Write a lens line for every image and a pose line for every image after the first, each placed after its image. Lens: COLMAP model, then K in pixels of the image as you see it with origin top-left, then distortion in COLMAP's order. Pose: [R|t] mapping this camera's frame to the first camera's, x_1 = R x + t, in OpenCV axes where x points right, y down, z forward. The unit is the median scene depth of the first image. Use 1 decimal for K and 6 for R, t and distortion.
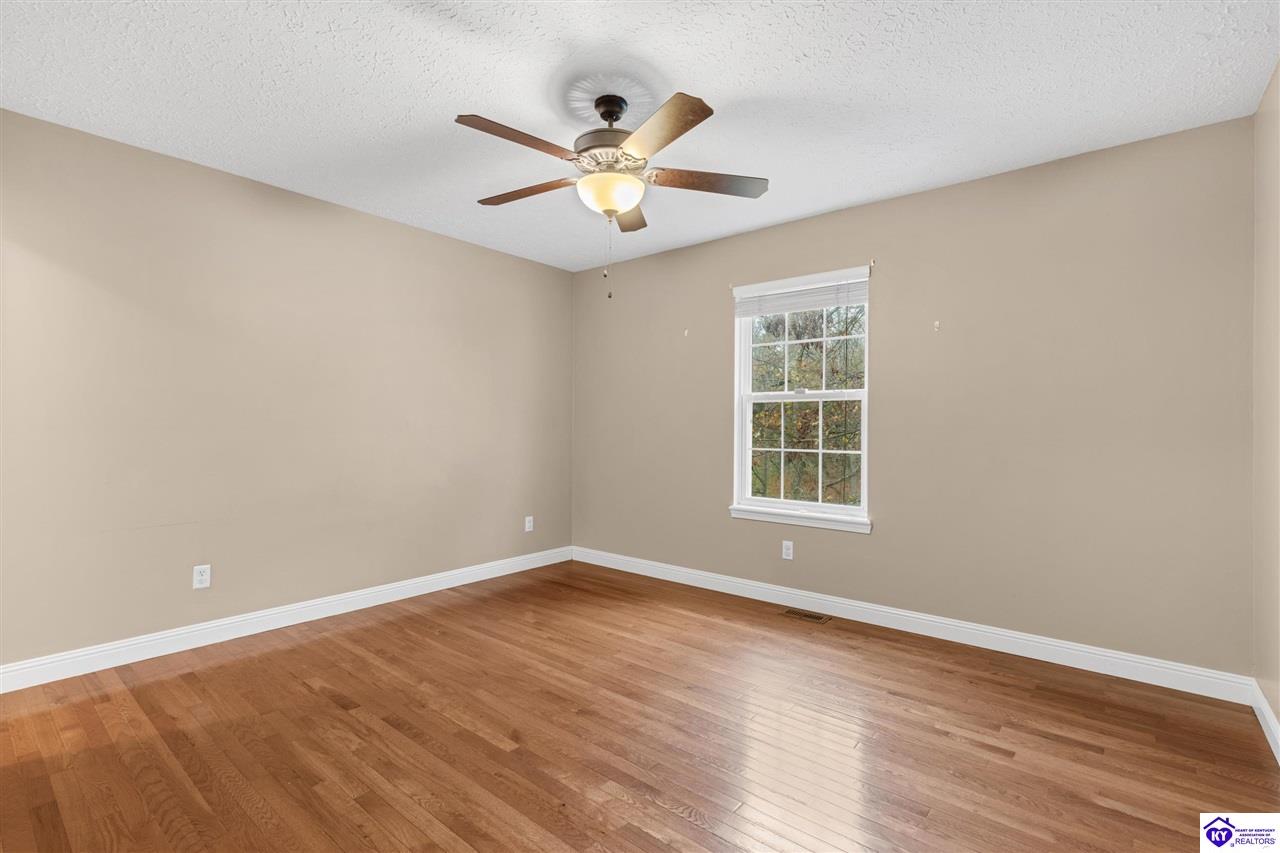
lens RADIAL K [[585.6, 0, 641.8], [0, 585.6, 427.8], [0, 0, 1]] dist [-0.000651, -0.000328]
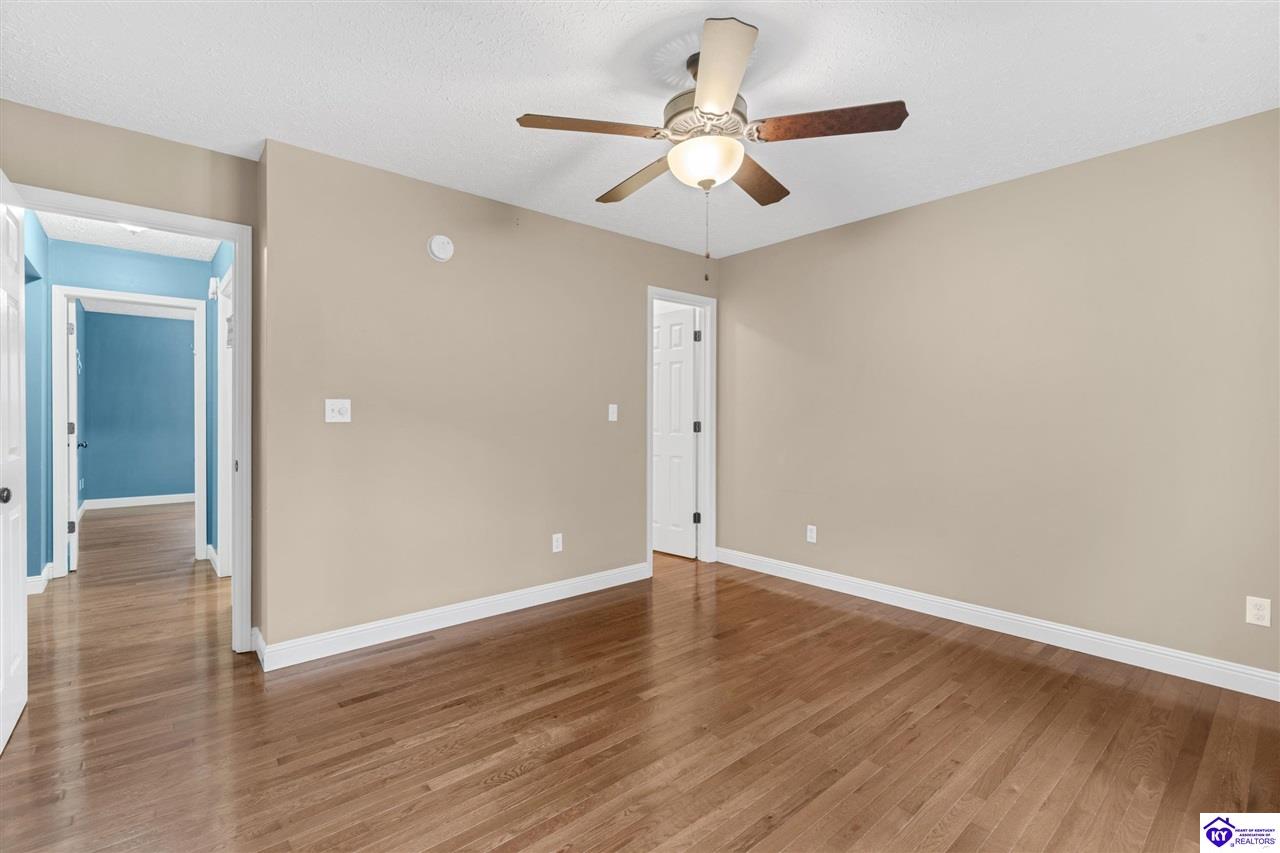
lens RADIAL K [[585.6, 0, 636.5], [0, 585.6, 415.1], [0, 0, 1]] dist [-0.000651, -0.000328]
pose [[-0.186331, -0.013375, -0.982396, 0.653630], [-0.003990, 0.999909, -0.012857, -0.002752], [0.982479, 0.001525, -0.186368, 0.834073]]
